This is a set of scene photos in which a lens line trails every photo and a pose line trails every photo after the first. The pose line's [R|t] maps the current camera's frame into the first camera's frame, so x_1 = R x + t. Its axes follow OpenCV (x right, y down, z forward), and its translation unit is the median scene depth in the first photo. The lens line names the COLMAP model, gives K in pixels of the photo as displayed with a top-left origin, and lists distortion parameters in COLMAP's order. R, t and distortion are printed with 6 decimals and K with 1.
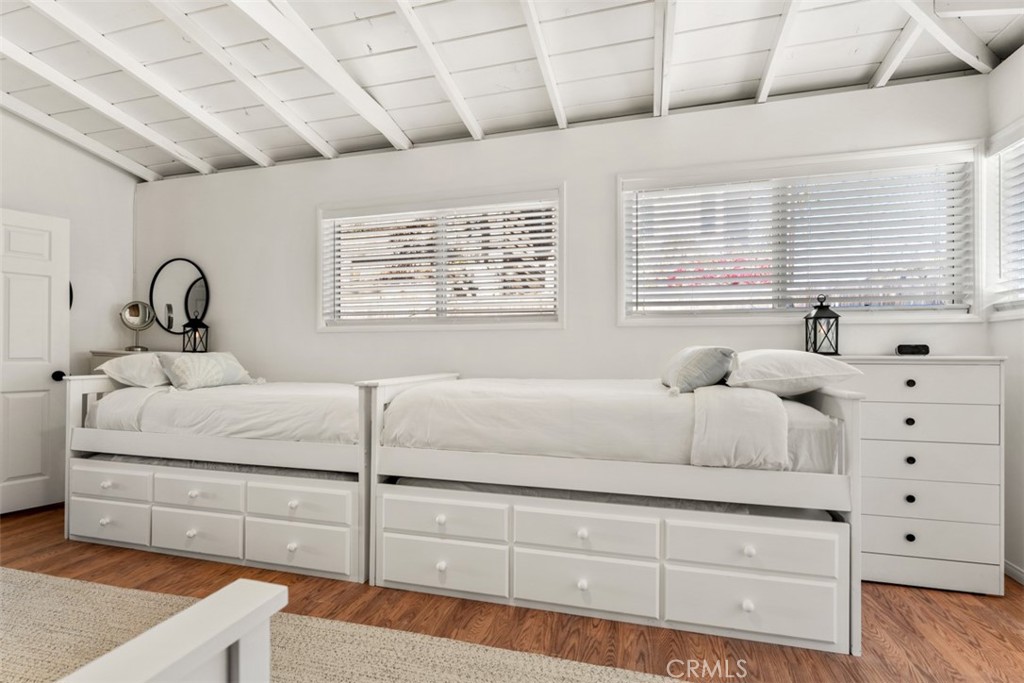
lens RADIAL K [[489.8, 0, 509.0], [0, 489.8, 346.4], [0, 0, 1]] dist [-0.002385, -0.000933]
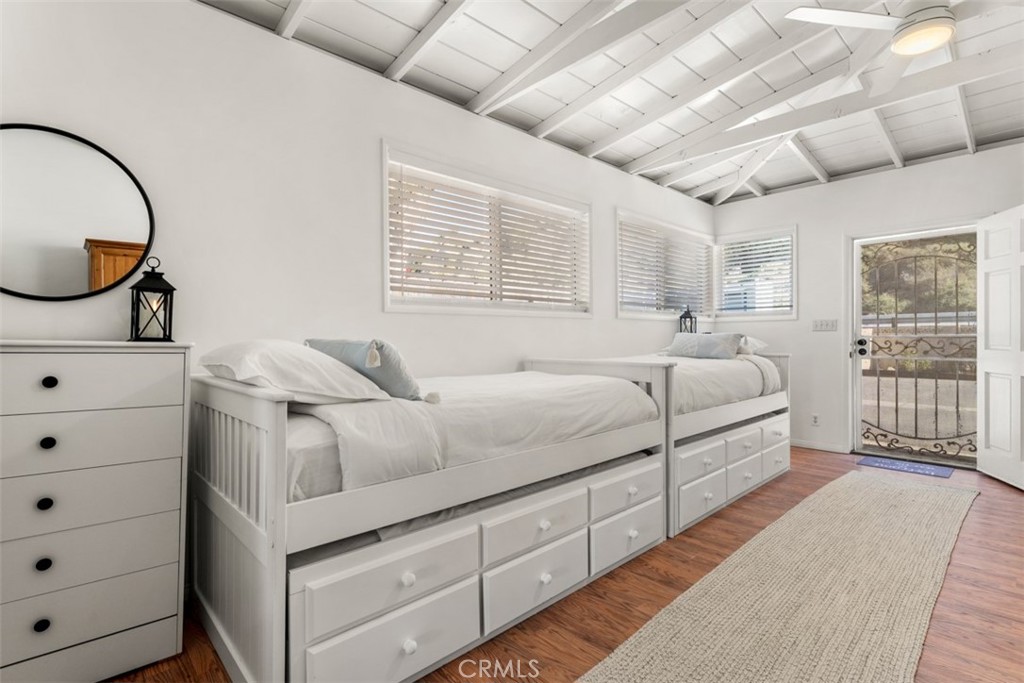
lens RADIAL K [[489.8, 0, 498.9], [0, 489.8, 342.2], [0, 0, 1]] dist [-0.002385, -0.000933]
pose [[0.519622, -0.011697, 0.854316, -1.303725], [-0.002334, 0.999883, 0.015109, 0.007853], [-0.854393, -0.009845, 0.519534, 0.662268]]
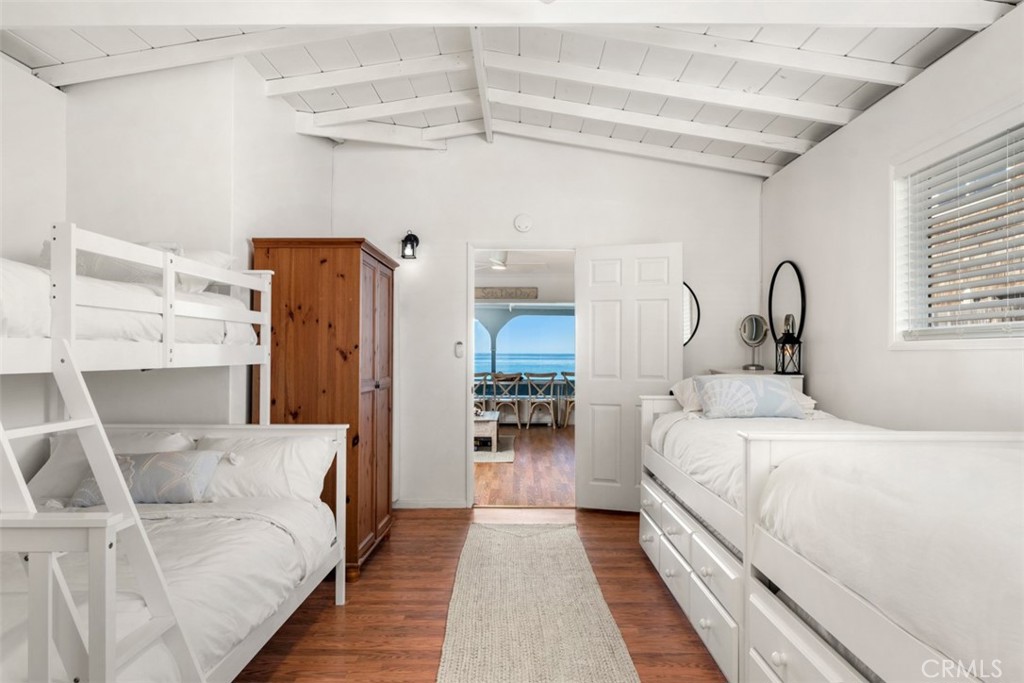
lens RADIAL K [[687.0, 0, 511.2], [0, 687.0, 341.3], [0, 0, 1]] dist [-0.005825, 0.003935]
pose [[0.267963, -0.013064, -0.963341, 0.528851], [0.004925, 0.999914, -0.012190, -0.045392], [0.963417, -0.001478, 0.268004, 0.350325]]
